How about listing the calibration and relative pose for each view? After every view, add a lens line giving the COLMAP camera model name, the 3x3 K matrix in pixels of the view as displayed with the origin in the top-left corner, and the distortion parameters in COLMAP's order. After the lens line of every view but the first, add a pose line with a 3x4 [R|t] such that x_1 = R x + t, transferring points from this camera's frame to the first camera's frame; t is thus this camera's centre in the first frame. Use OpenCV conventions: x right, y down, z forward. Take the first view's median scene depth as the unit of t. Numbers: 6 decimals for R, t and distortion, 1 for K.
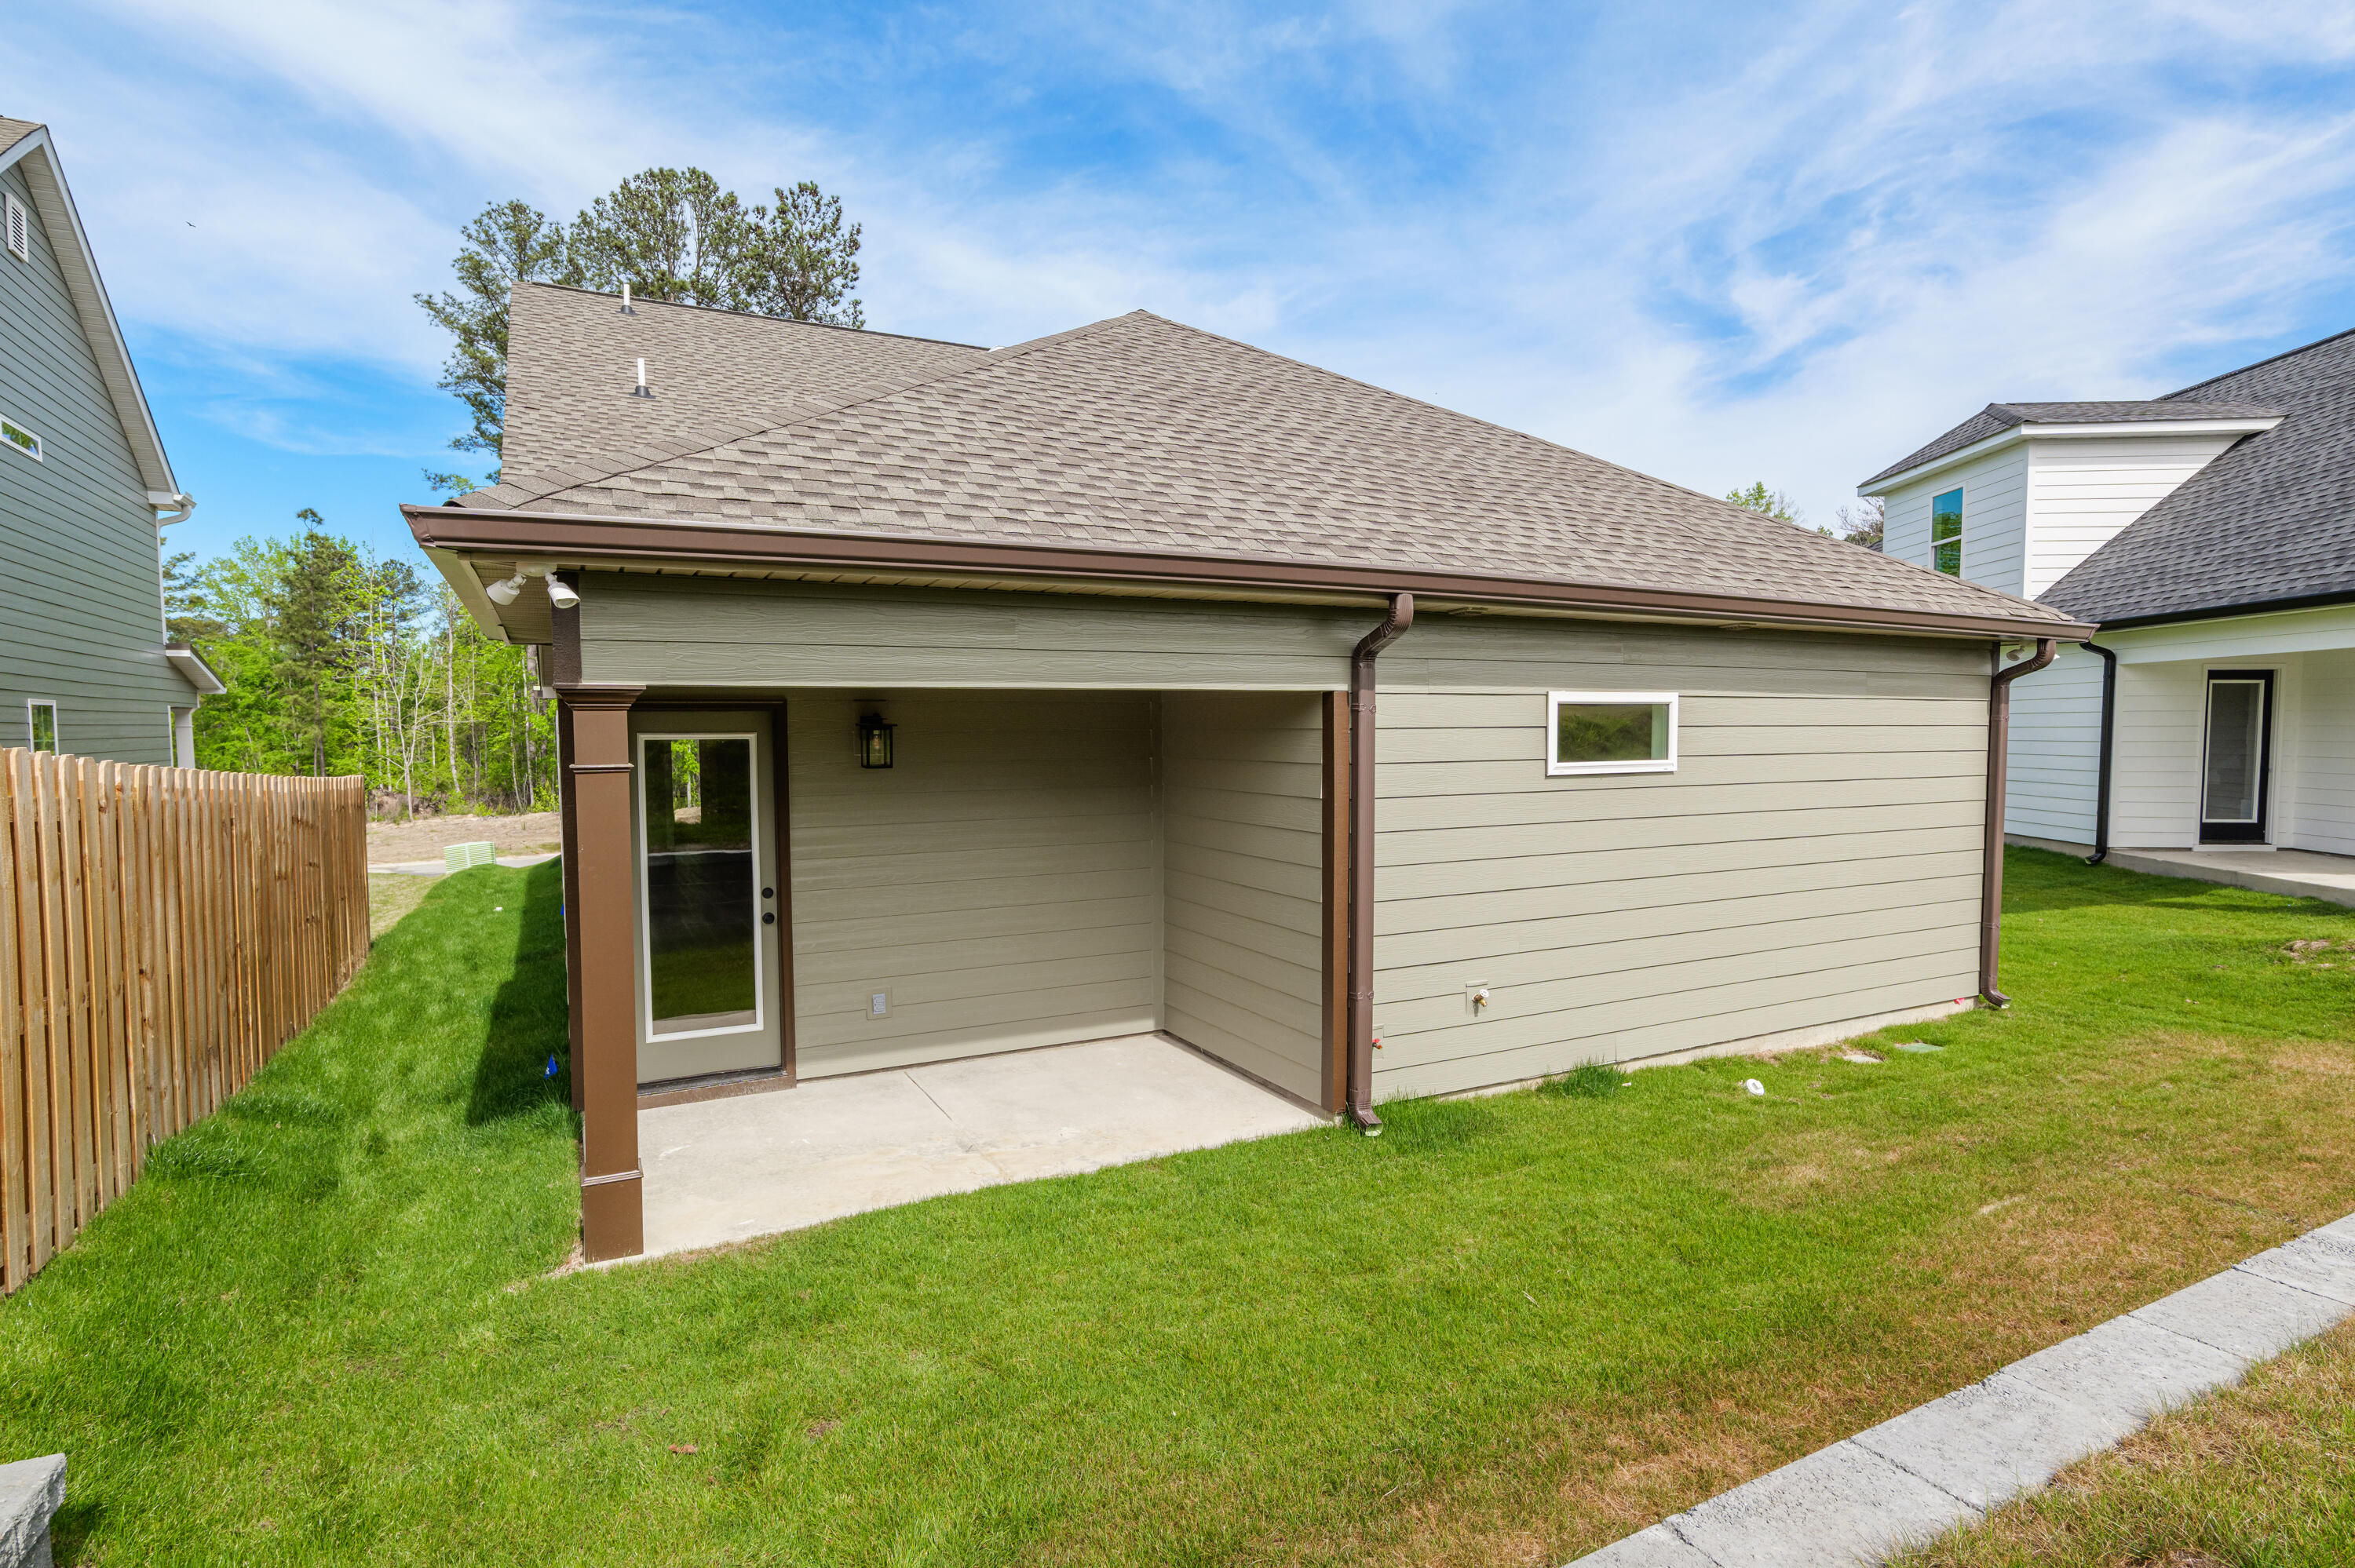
lens RADIAL K [[1191.1, 0, 1186.2], [0, 1191.1, 803.4], [0, 0, 1]] dist [-0.010022, 0.002059]
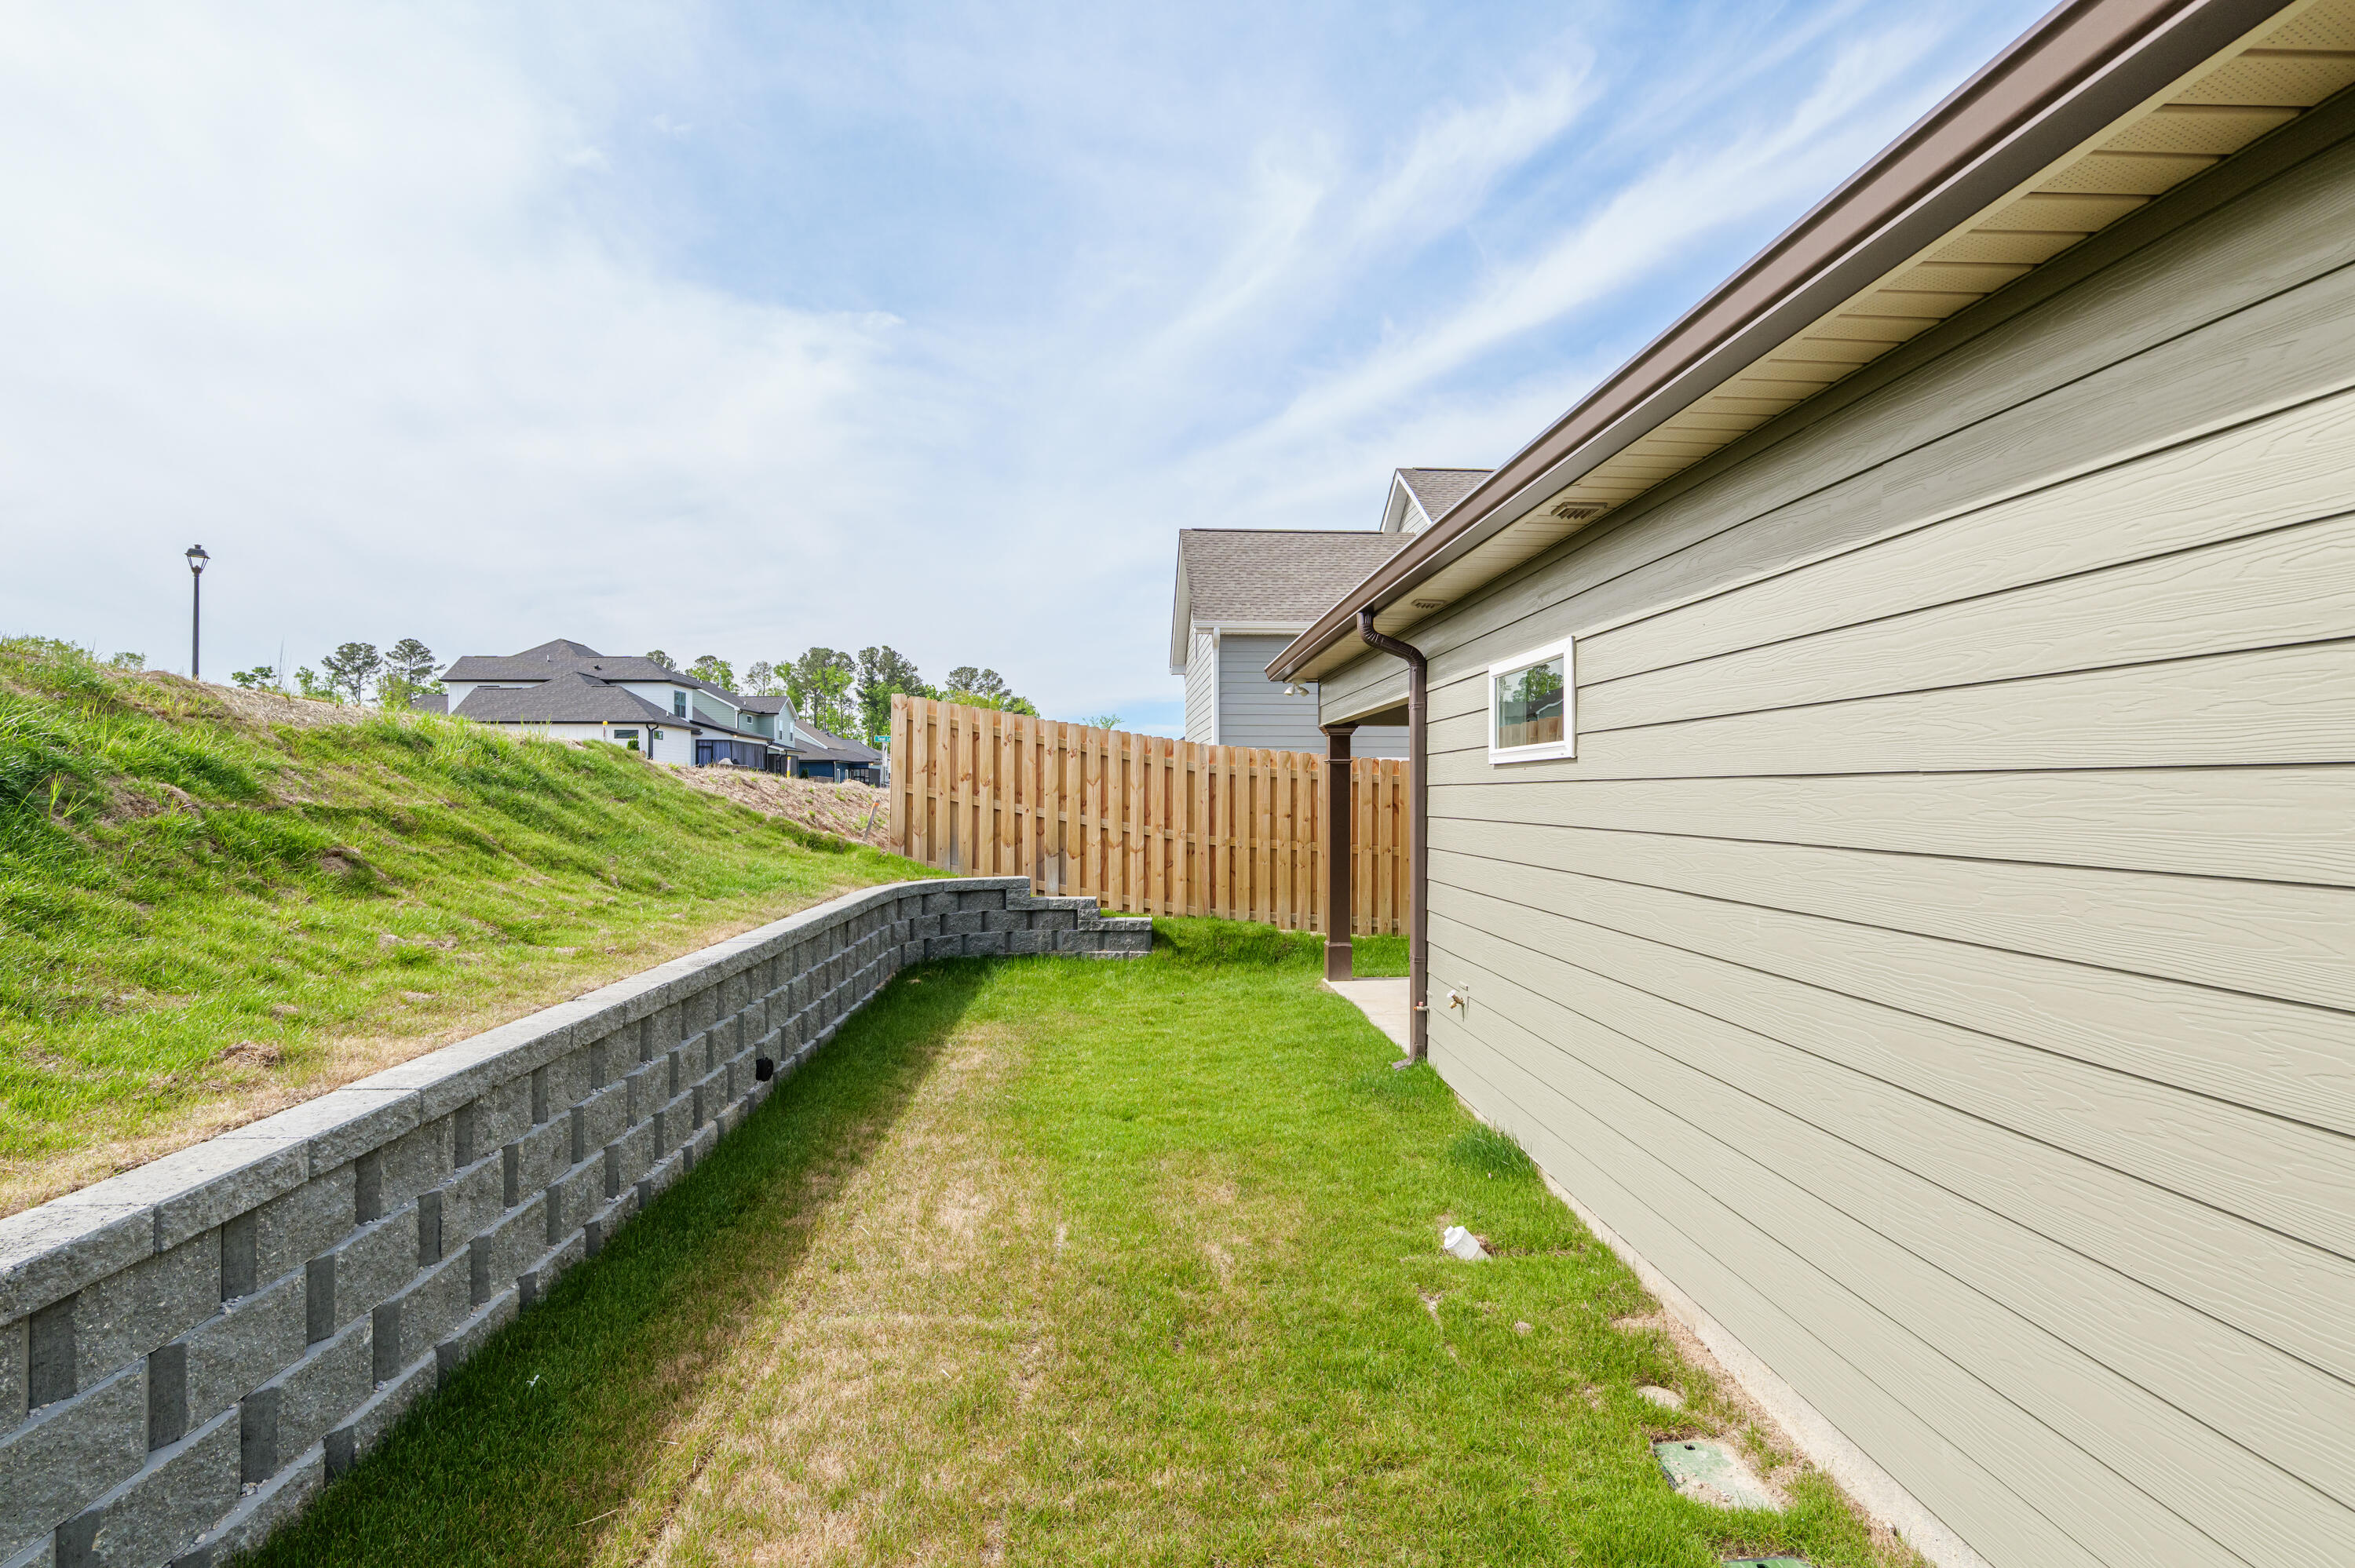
lens RADIAL K [[1191.1, 0, 1181.0], [0, 1191.1, 760.8], [0, 0, 1]] dist [-0.010022, 0.002059]
pose [[-0.412770, -0.019842, -0.910619, 1.164894], [-0.056080, 0.998420, 0.003665, -0.016626], [0.909107, 0.052580, -0.413230, 1.141364]]
